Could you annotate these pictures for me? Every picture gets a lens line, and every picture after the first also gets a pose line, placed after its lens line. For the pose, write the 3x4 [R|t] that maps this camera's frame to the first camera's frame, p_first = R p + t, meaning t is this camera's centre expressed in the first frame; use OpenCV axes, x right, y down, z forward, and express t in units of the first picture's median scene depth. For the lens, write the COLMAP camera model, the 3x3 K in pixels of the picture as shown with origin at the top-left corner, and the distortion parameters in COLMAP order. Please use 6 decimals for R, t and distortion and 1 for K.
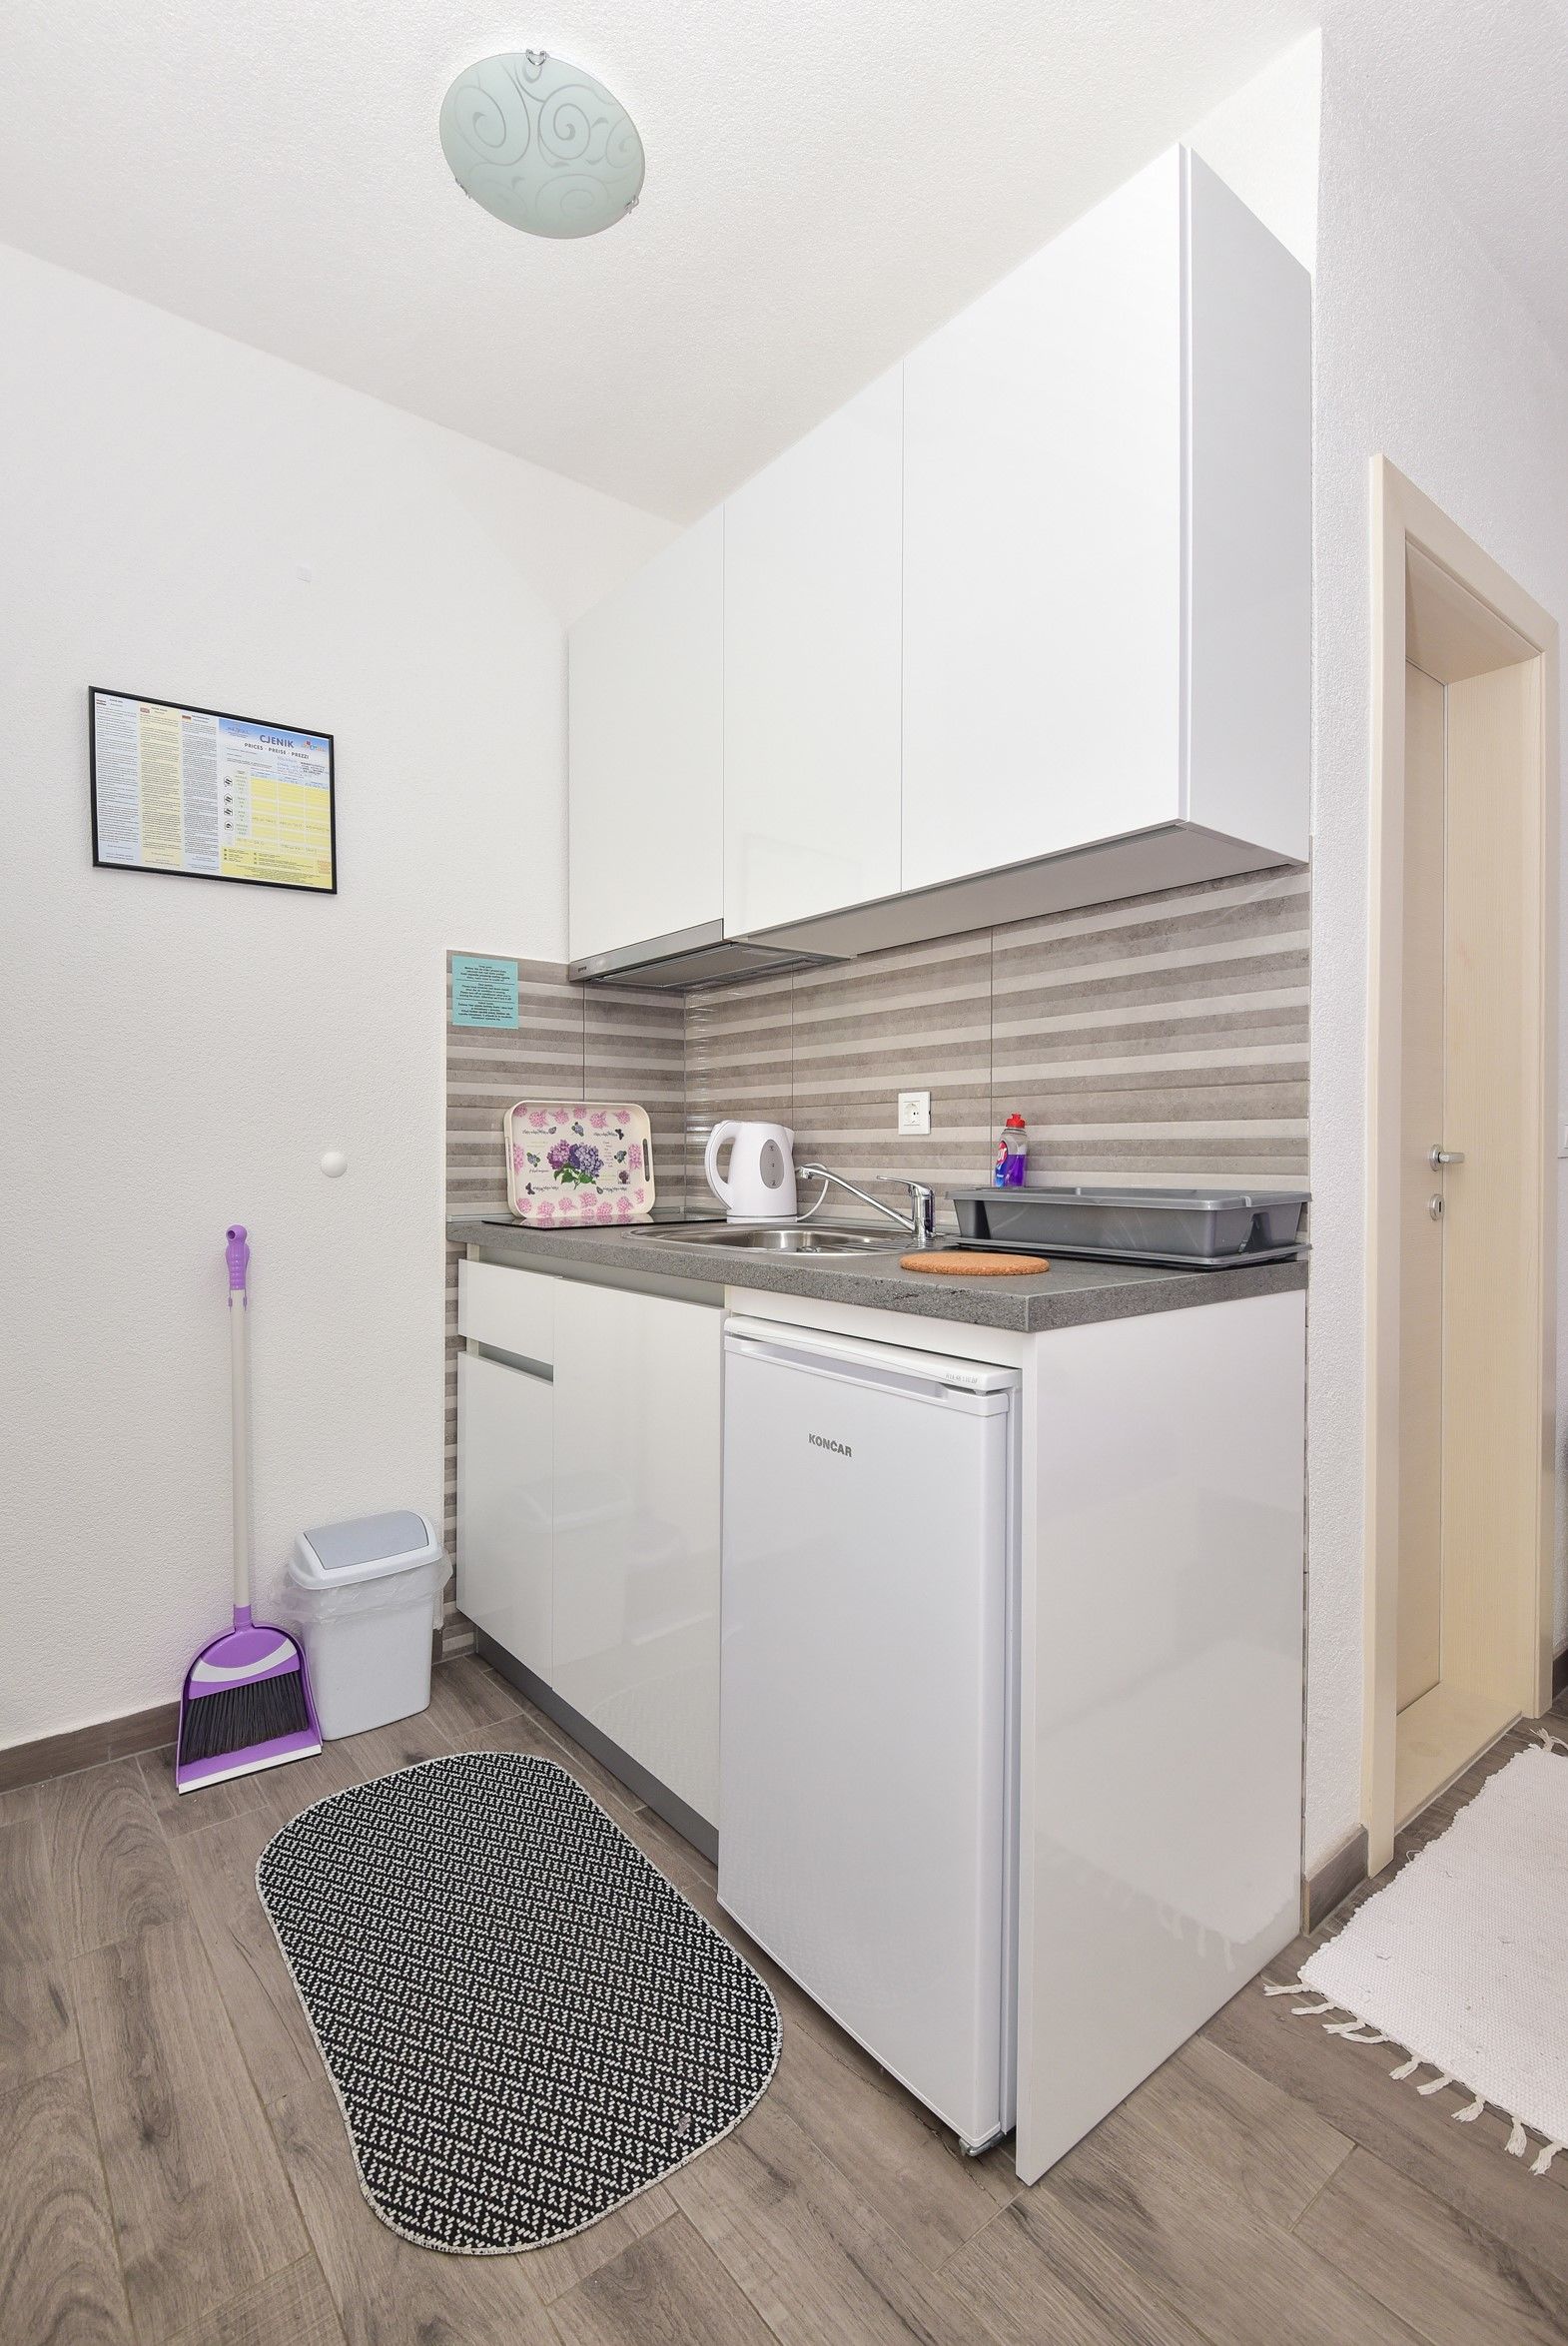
lens RADIAL K [[1052.2, 0, 772.9], [0, 1052.2, 1159.7], [0, 0, 1]] dist [0.012367, -0.016160]
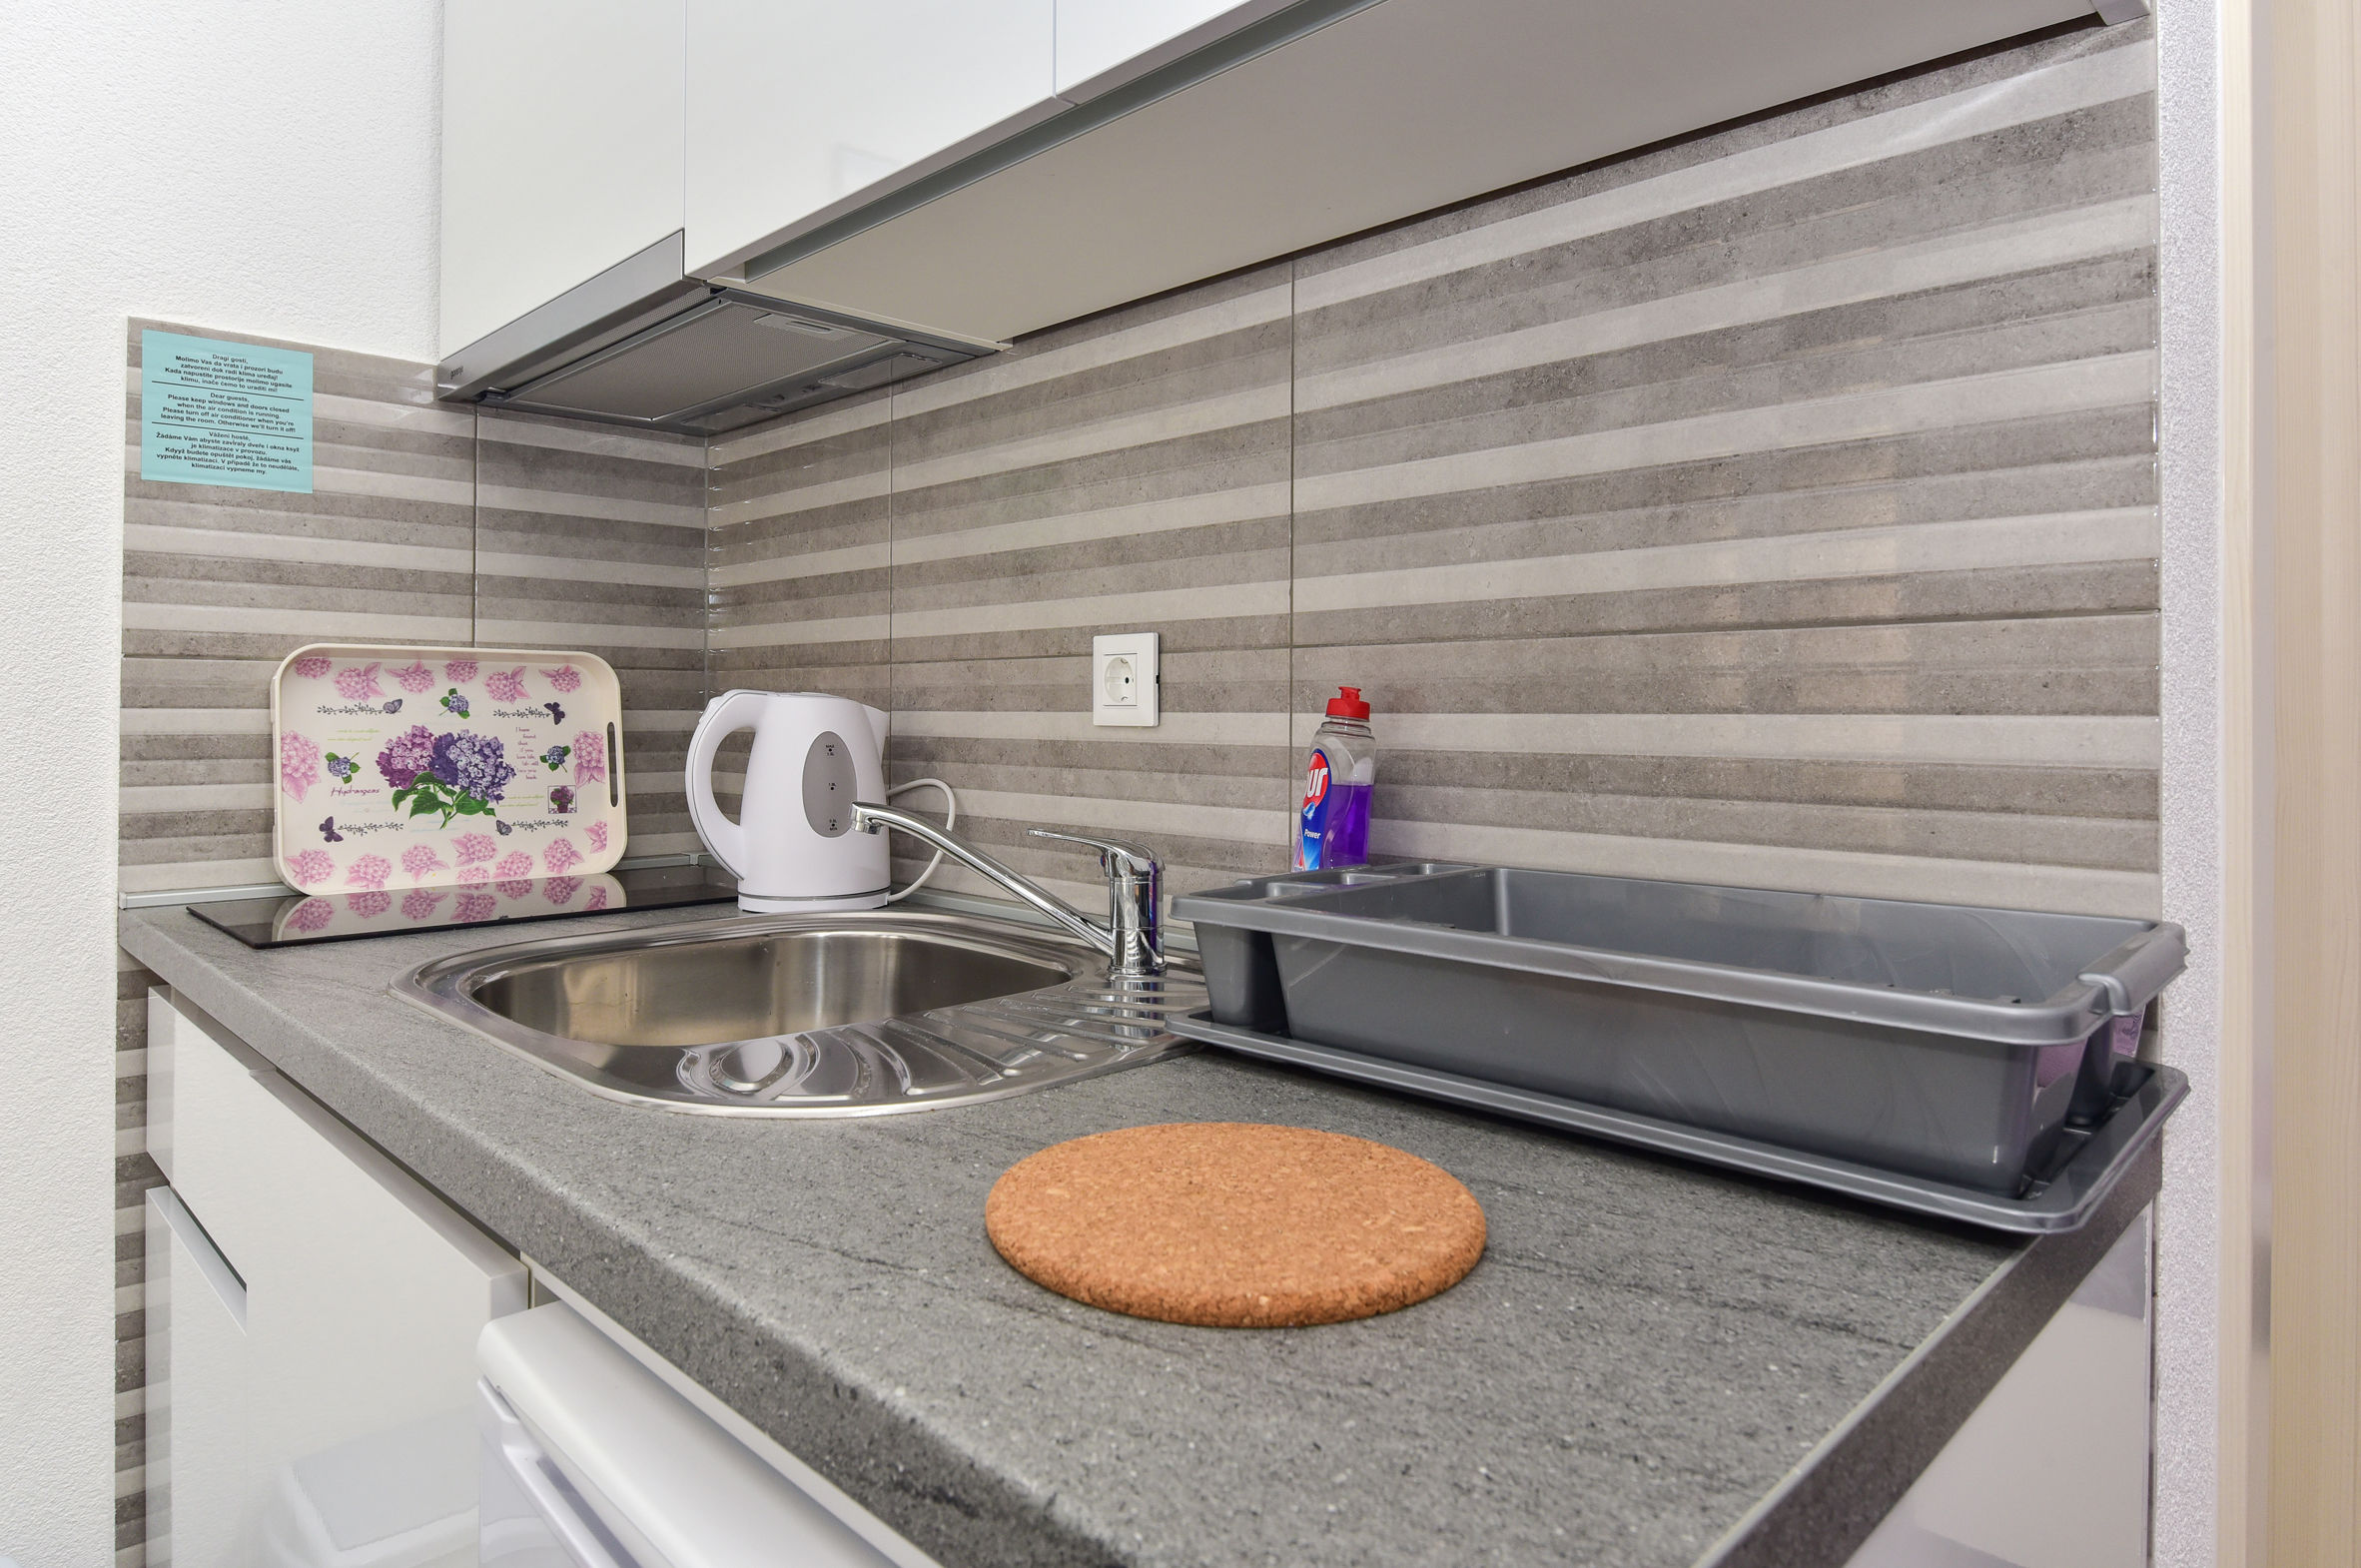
lens RADIAL K [[1364.8, 0, 1124.1], [0, 1364.8, 702.1], [0, 0, 1]] dist [0.002177, -0.006811]
pose [[0.996452, 0.005260, 0.084003, 0.076733], [-0.004045, 0.999885, -0.014631, -0.023455], [-0.084071, 0.014239, 0.996358, 0.373690]]
